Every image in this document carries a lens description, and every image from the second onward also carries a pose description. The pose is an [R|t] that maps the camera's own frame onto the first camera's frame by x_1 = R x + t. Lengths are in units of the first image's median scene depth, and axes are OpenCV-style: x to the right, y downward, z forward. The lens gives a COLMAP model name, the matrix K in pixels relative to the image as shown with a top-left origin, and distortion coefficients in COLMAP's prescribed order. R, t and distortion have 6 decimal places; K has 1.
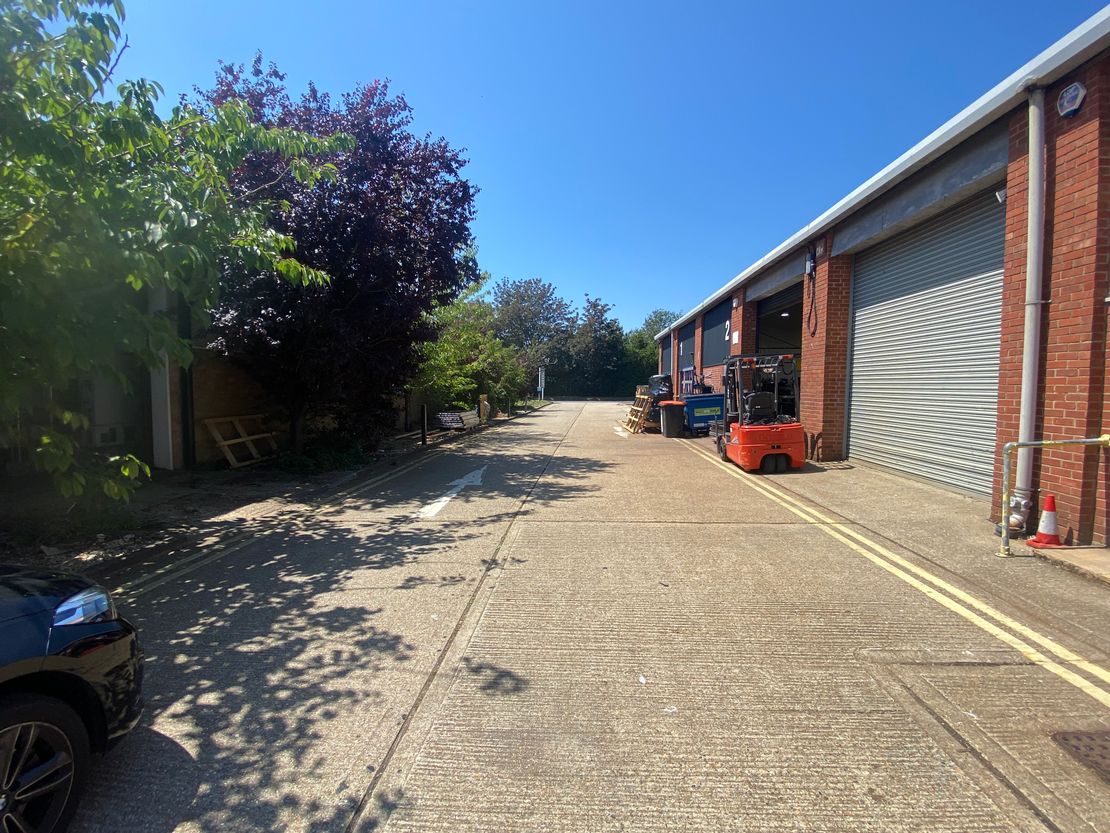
lens RADIAL K [[512.4, 0, 541.0], [0, 512.4, 418.8], [0, 0, 1]] dist [0.009332, -0.015265]
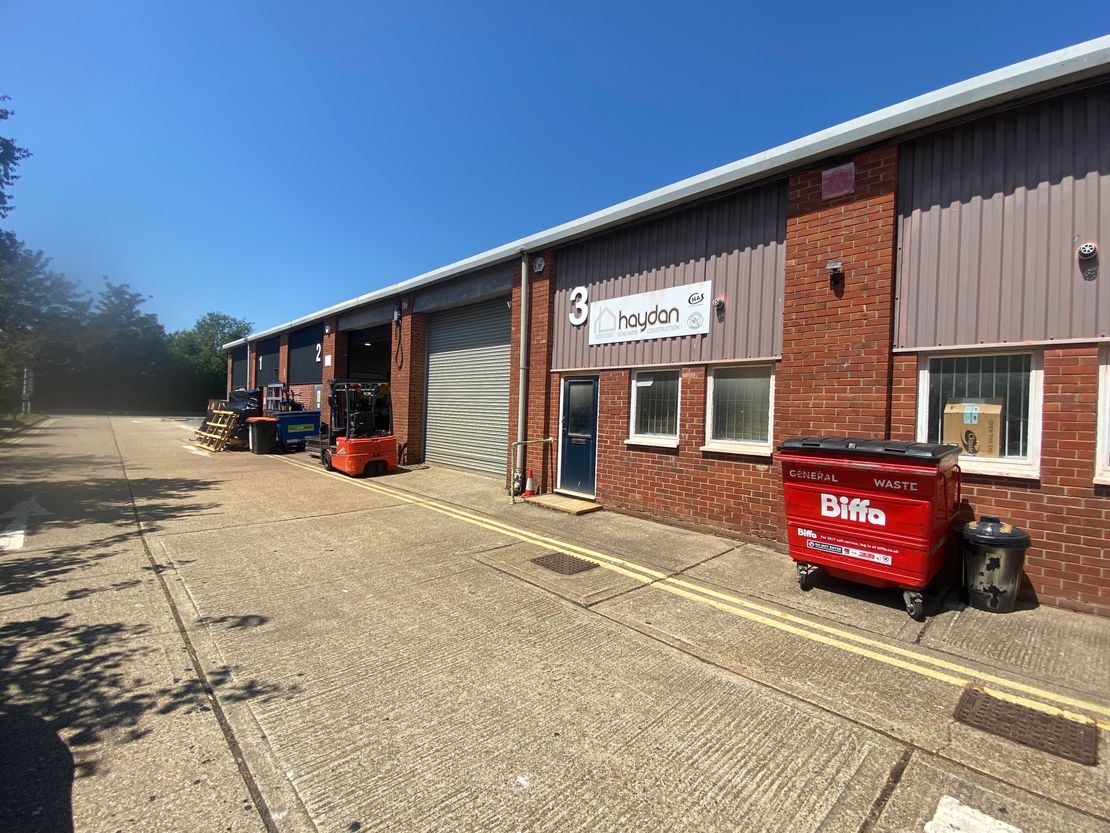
lens RADIAL K [[512.4, 0, 558.1], [0, 512.4, 409.5], [0, 0, 1]] dist [0.009332, -0.015265]
pose [[0.676956, 0.025181, 0.735593, -0.289578], [0.012846, 0.998858, -0.046015, 0.010964], [-0.735912, 0.040599, 0.675859, -0.319342]]
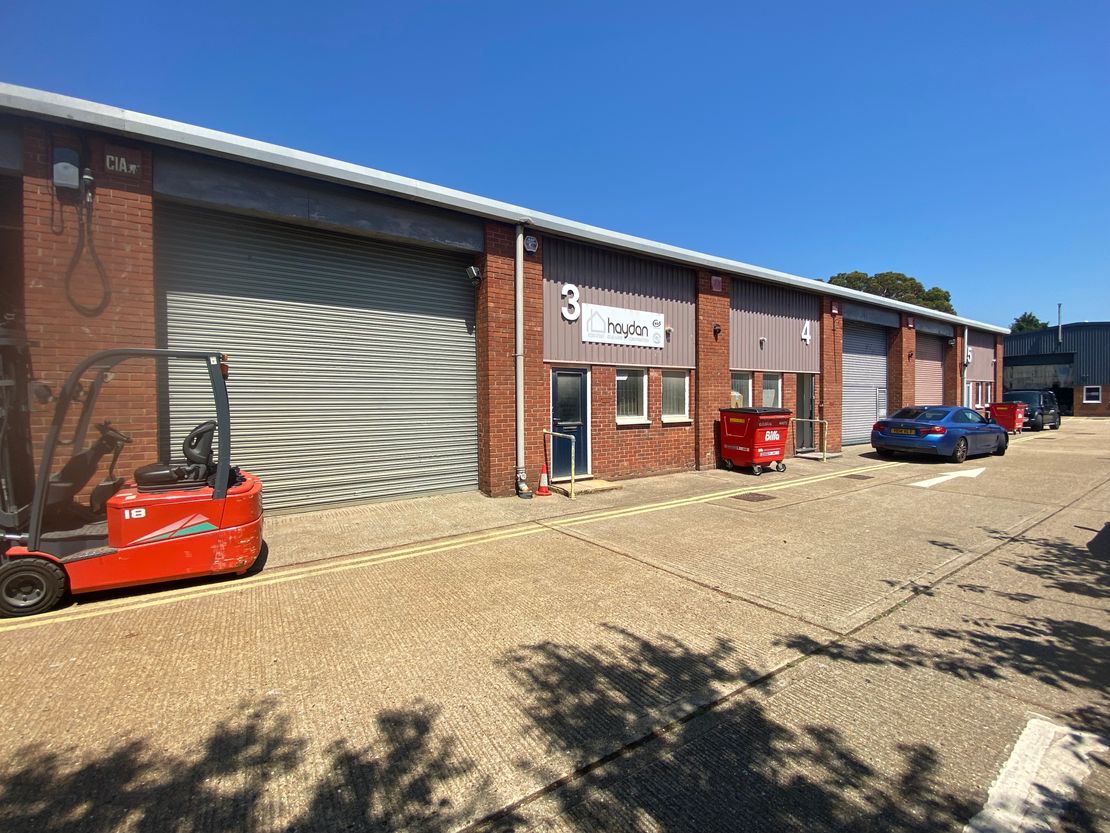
lens RADIAL K [[512.4, 0, 546.3], [0, 512.4, 413.0], [0, 0, 1]] dist [0.009332, -0.015265]
pose [[-0.650632, -0.012881, 0.759284, -0.322882], [0.054842, 0.996448, 0.063899, -0.130407], [-0.757410, 0.083215, -0.647615, 1.891807]]
